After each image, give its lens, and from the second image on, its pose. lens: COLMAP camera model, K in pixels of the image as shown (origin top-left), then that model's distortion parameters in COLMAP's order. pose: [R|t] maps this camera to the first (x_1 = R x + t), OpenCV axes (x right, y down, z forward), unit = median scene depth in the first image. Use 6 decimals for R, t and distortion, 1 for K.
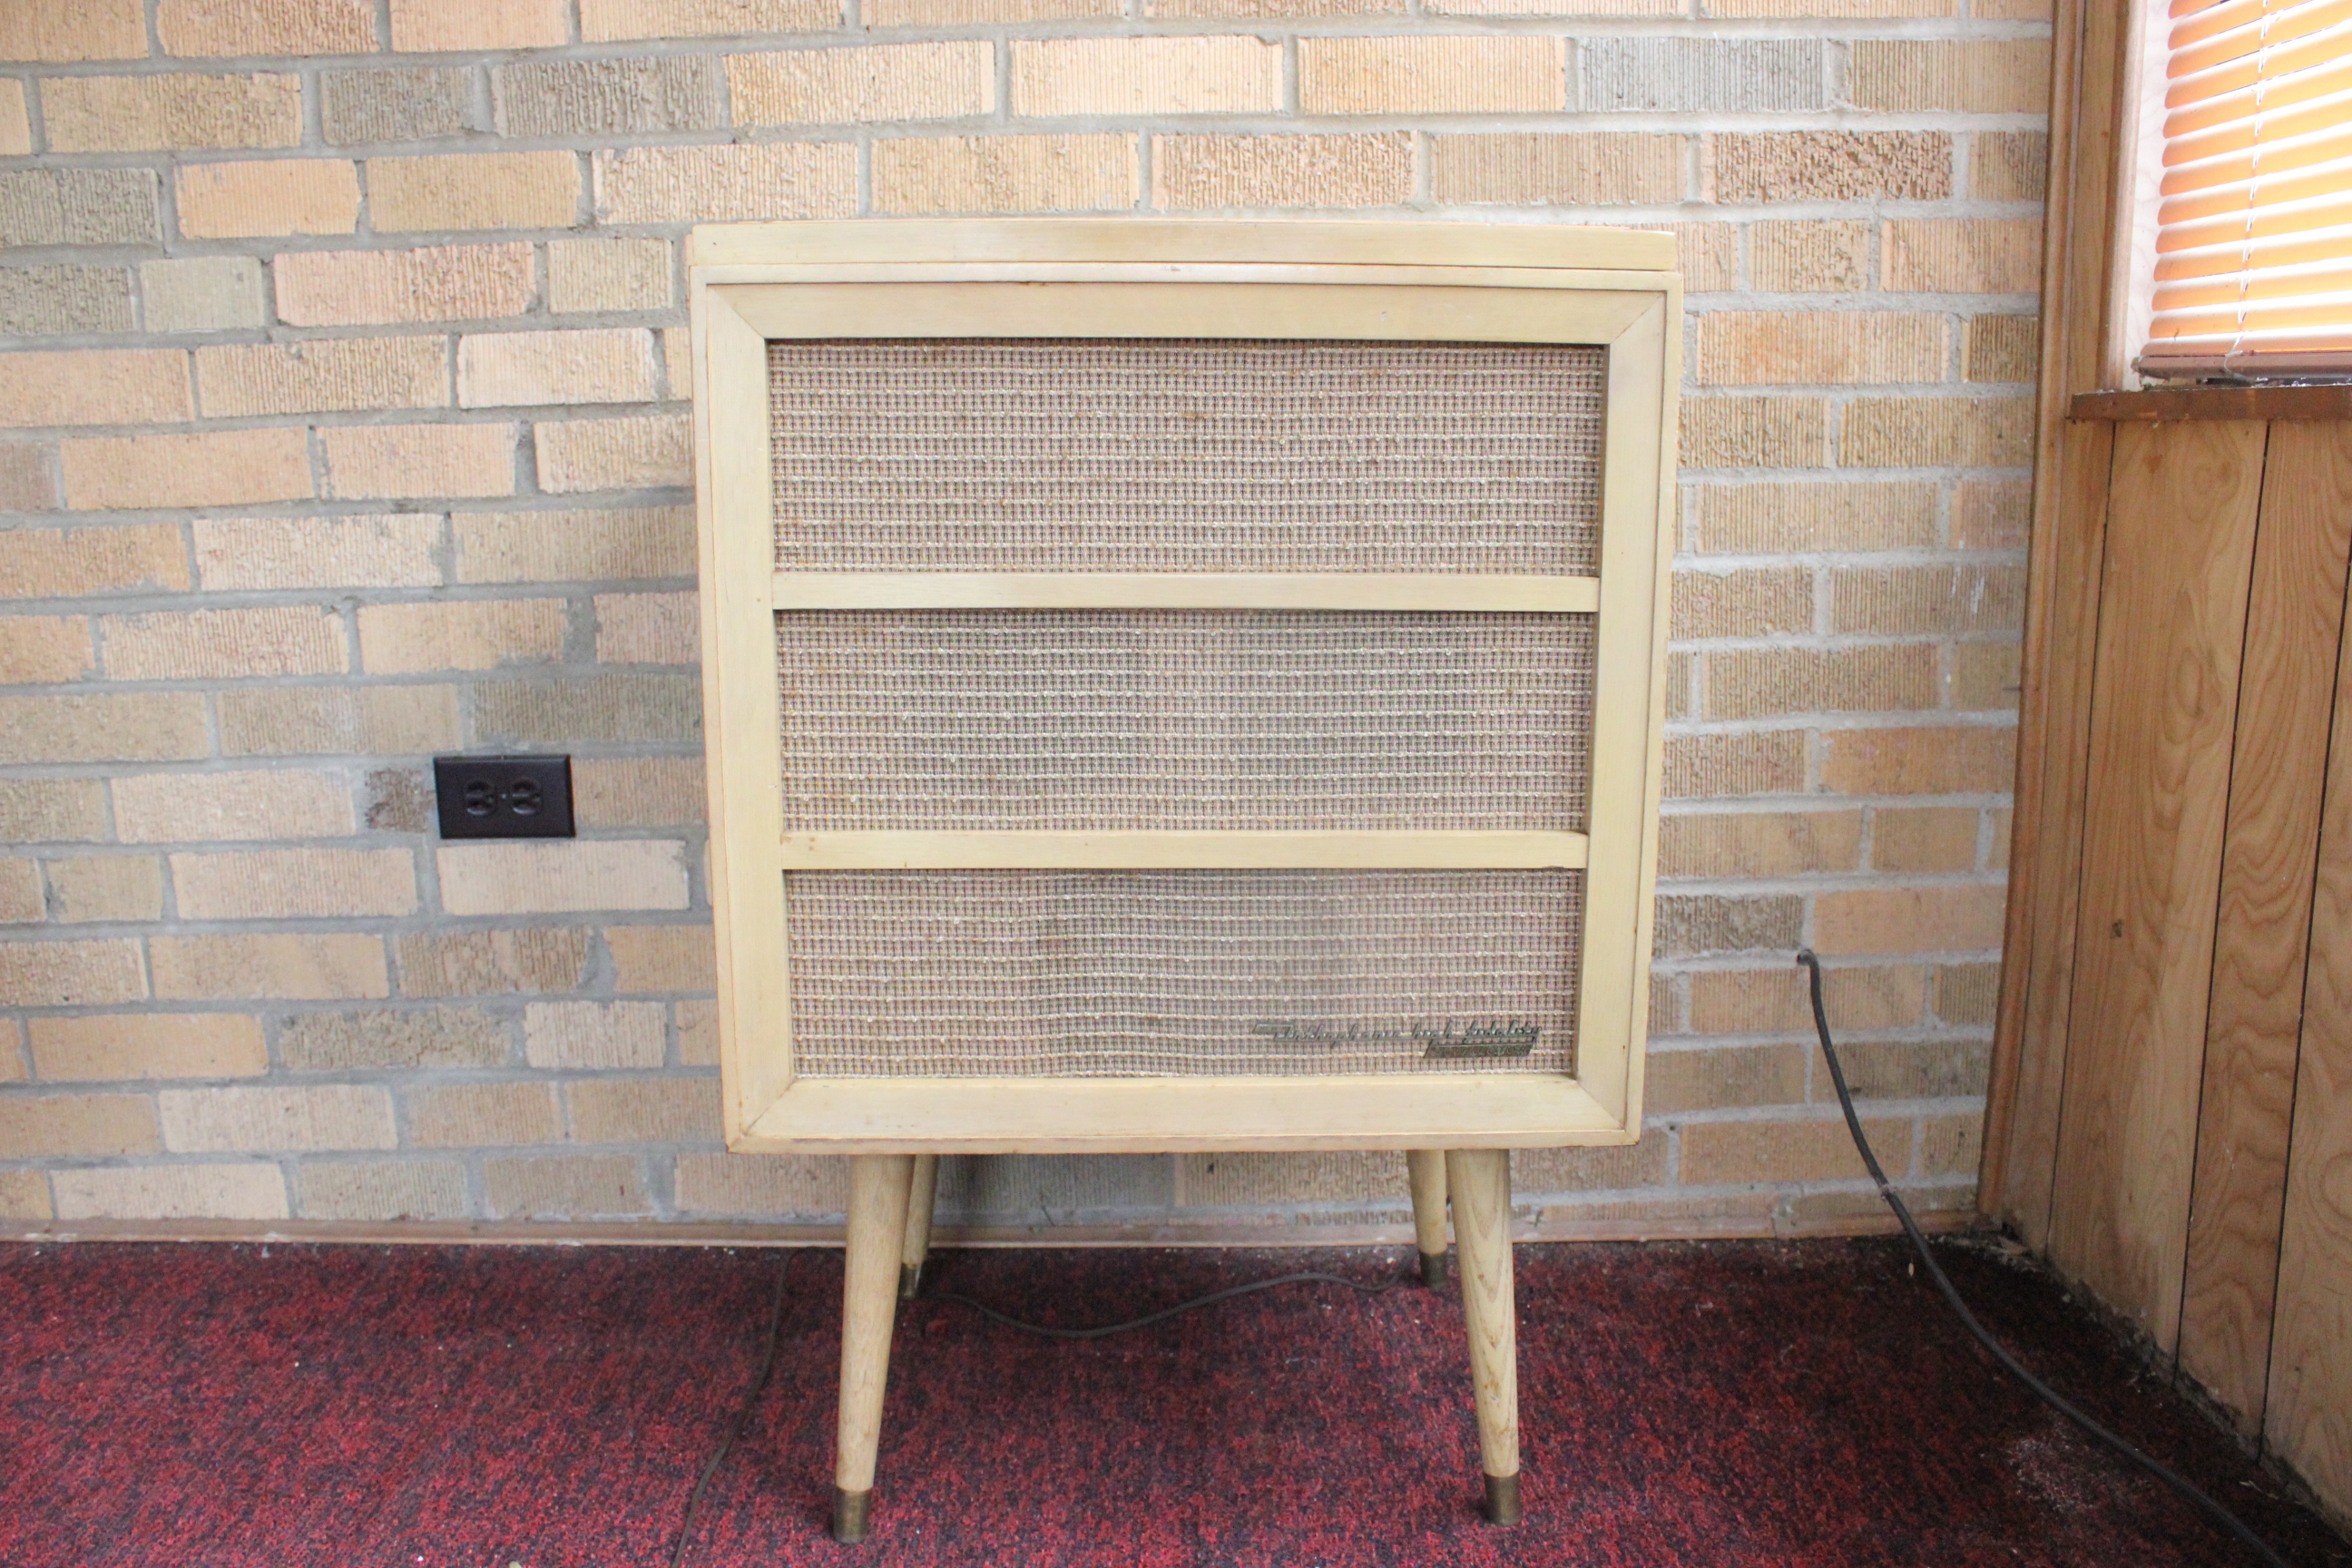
lens RADIAL K [[1937.6, 0, 1210.3], [0, 1937.6, 787.7], [0, 0, 1]] dist [-0.163837, 0.136365]
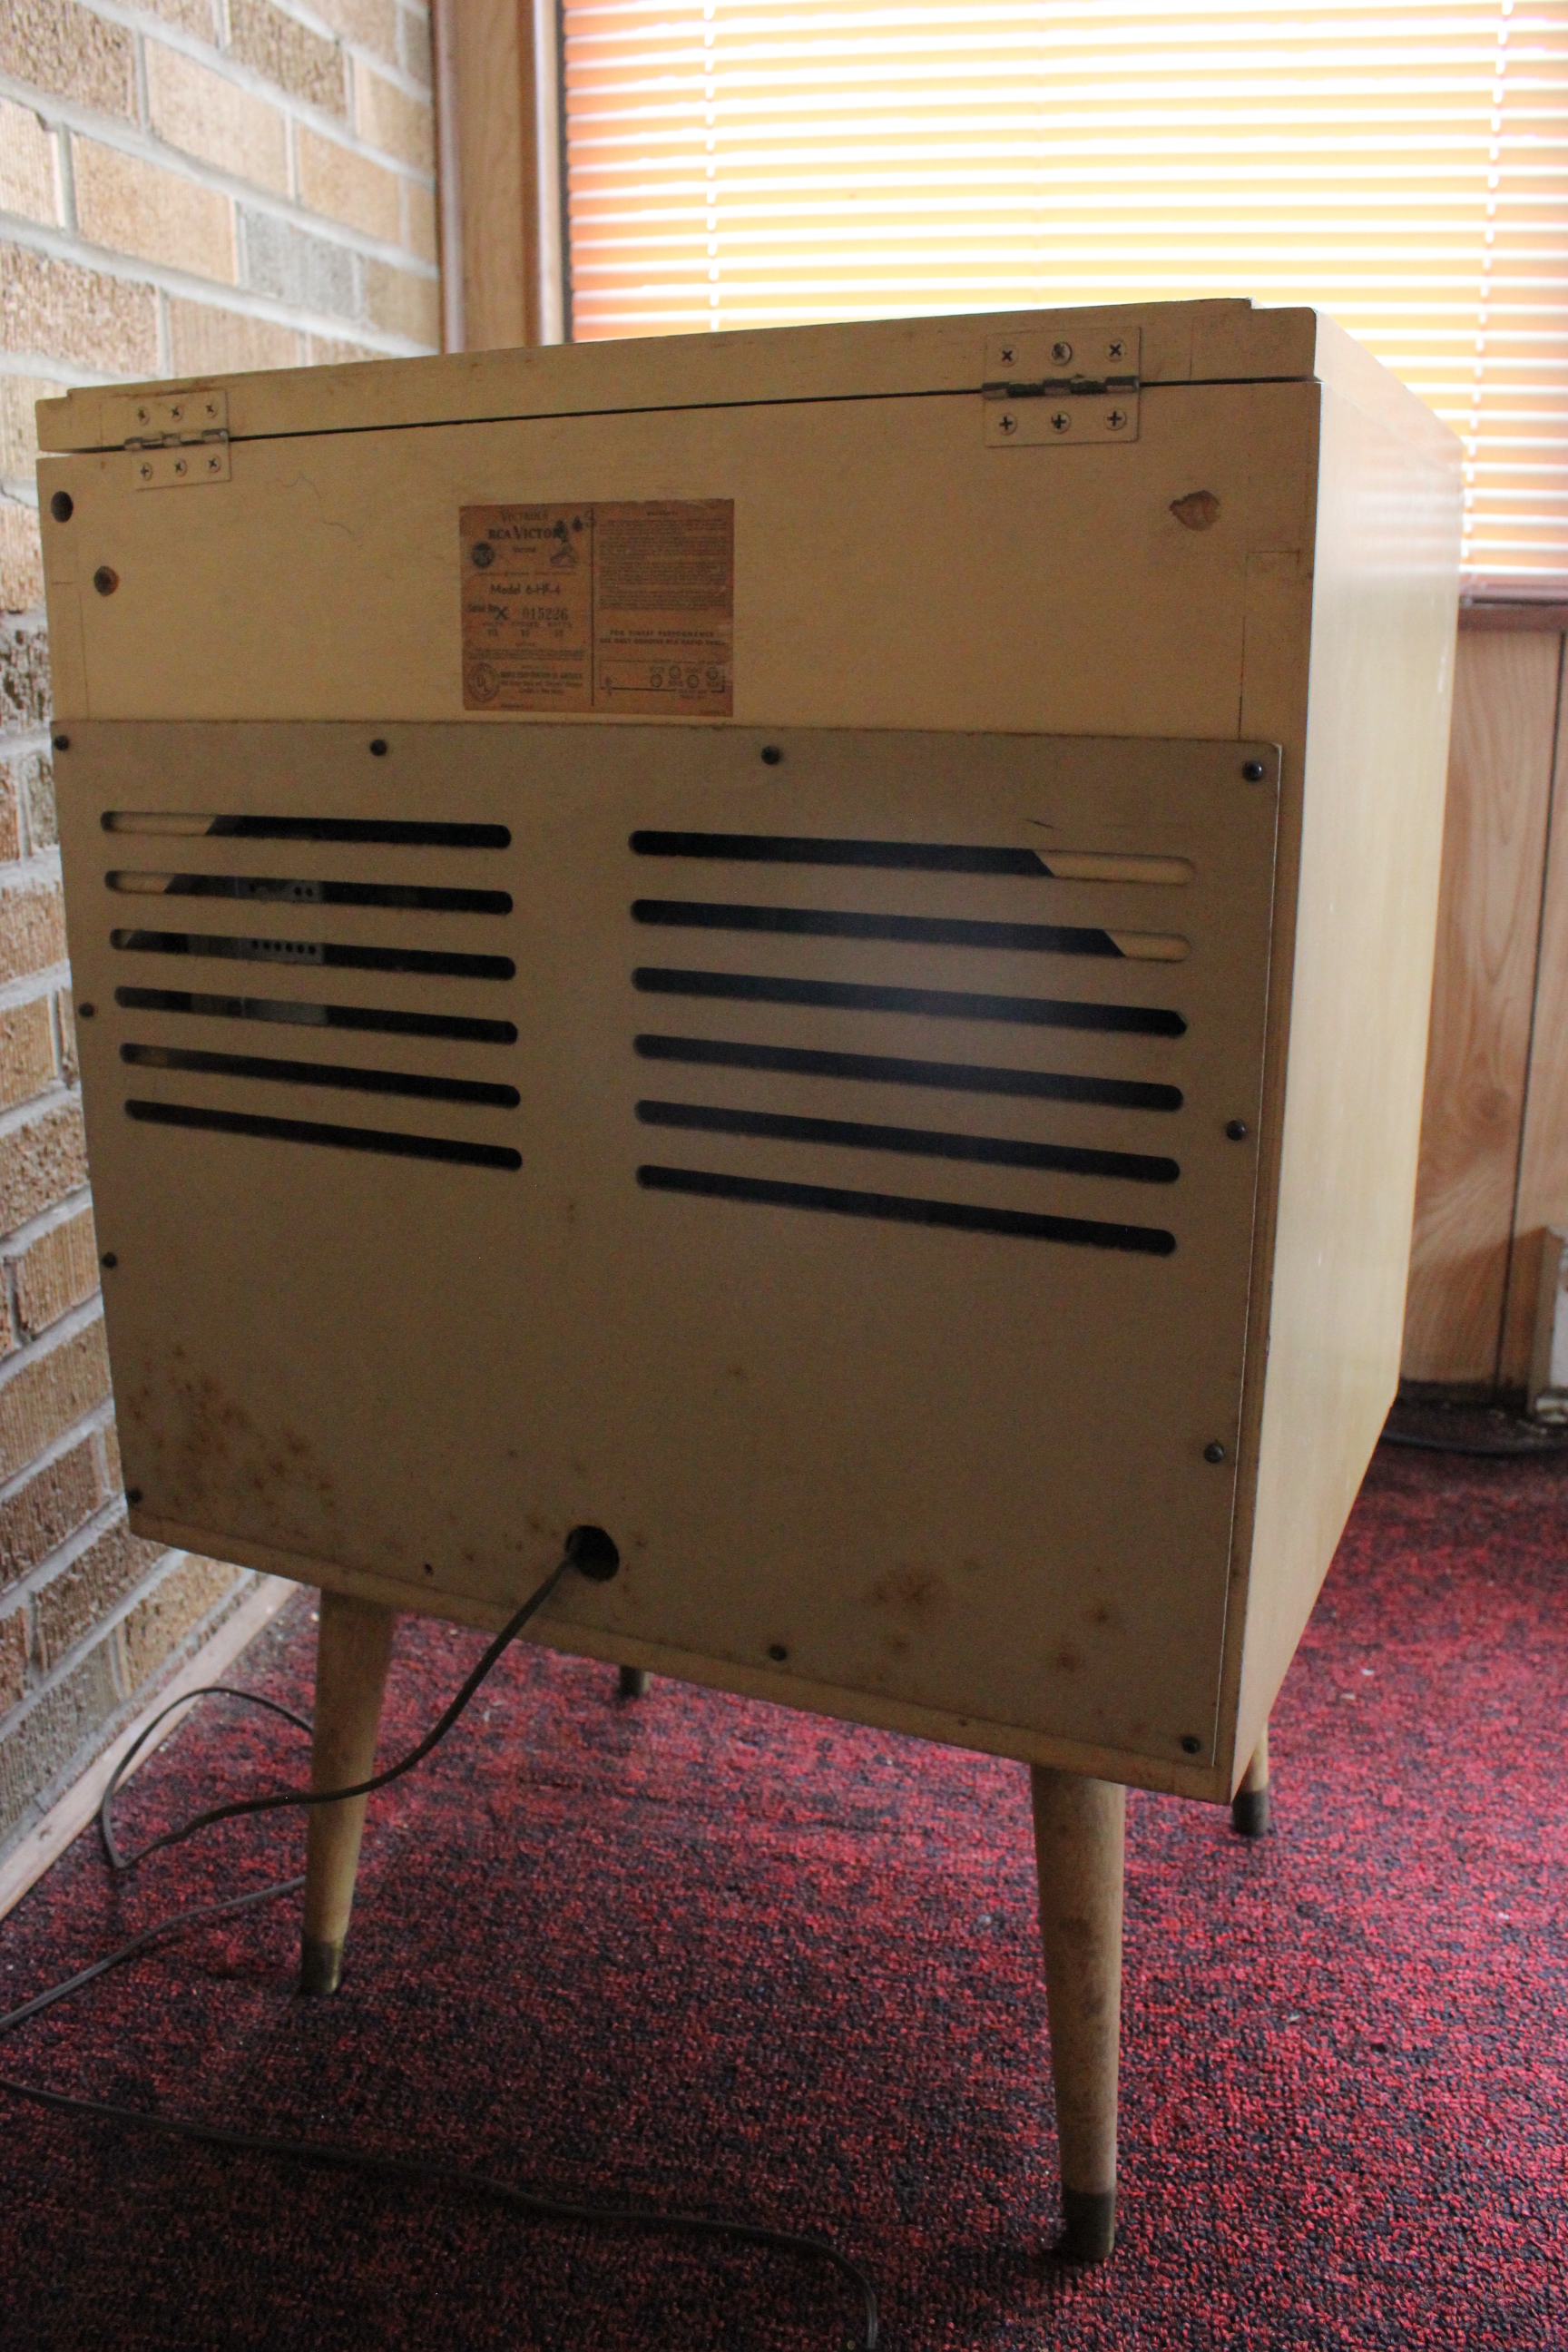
lens RADIAL K [[1937.6, 0, 785.2], [0, 1937.6, 1143.5], [0, 0, 1]] dist [-0.163837, 0.136365]
pose [[0.208548, -0.254112, 0.944423, -0.680101], [0.186543, 0.958263, 0.216643, -0.118022], [-0.960057, 0.130995, 0.247246, 0.598124]]
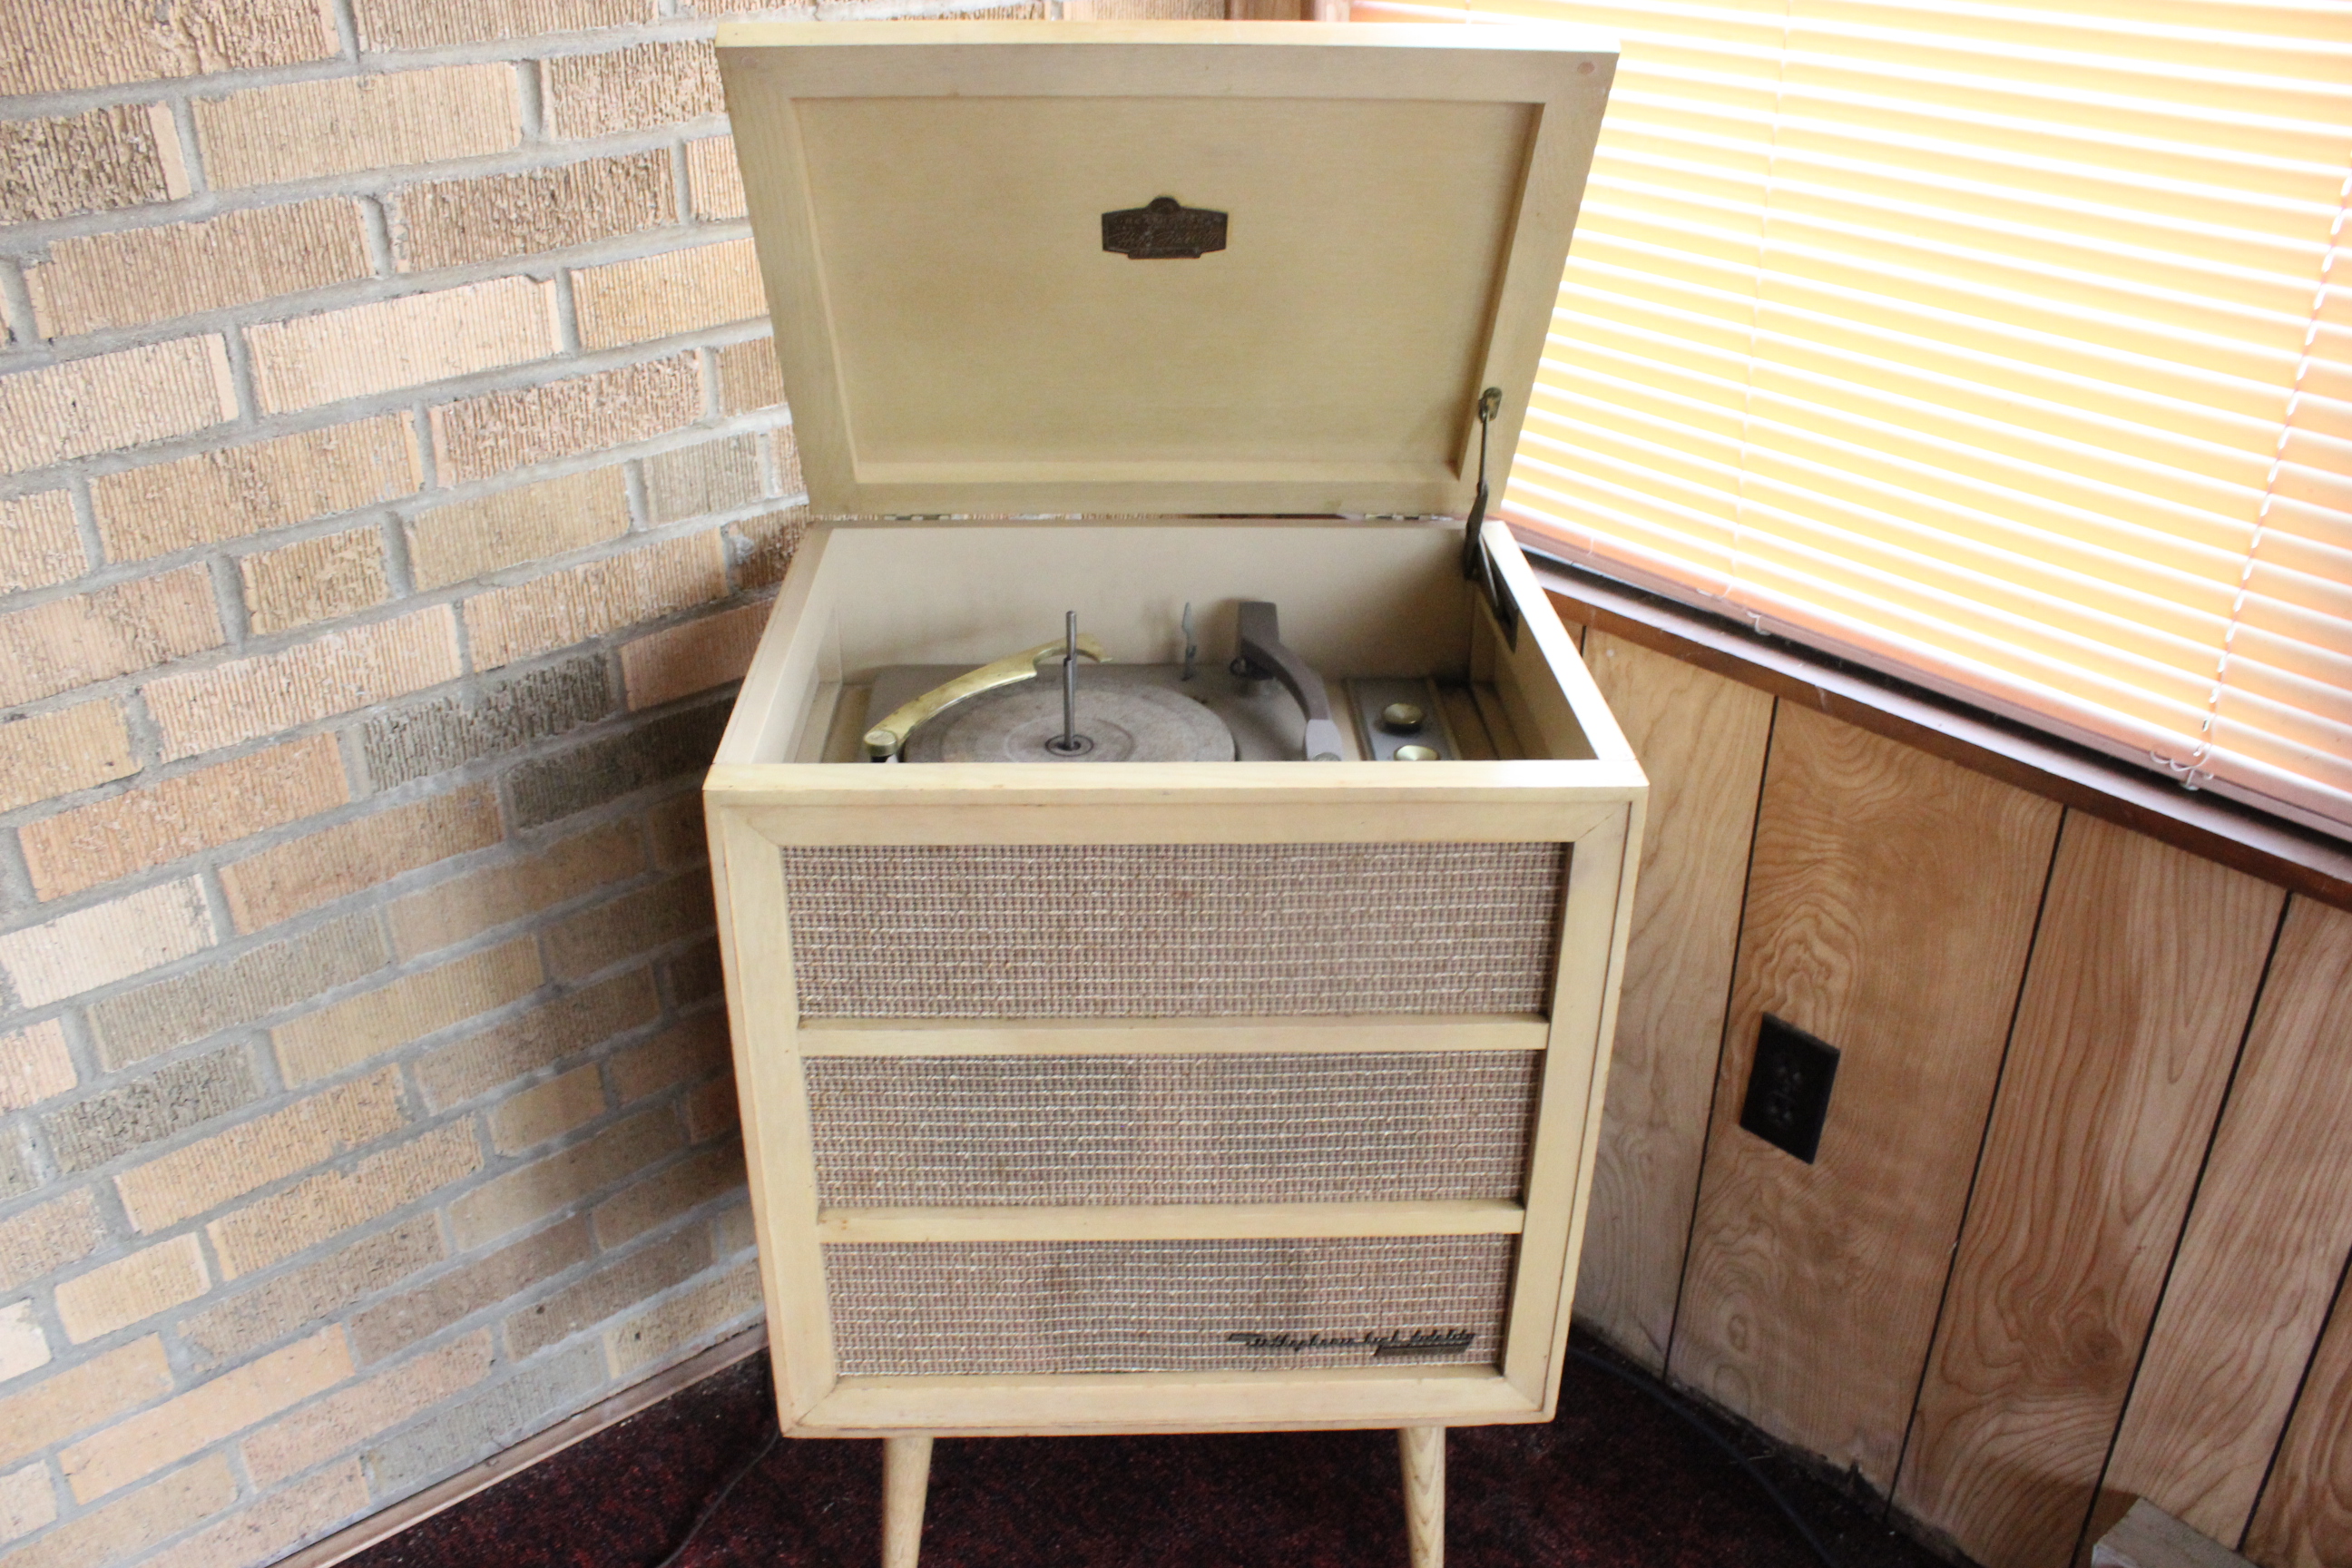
lens RADIAL K [[1937.6, 0, 1185.6], [0, 1937.6, 782.6], [0, 0, 1]] dist [-0.163837, 0.136365]
pose [[0.768124, -0.281006, 0.575344, -0.305969], [0.106382, 0.942071, 0.318095, -0.418161], [-0.631401, -0.183130, 0.753522, 0.110340]]
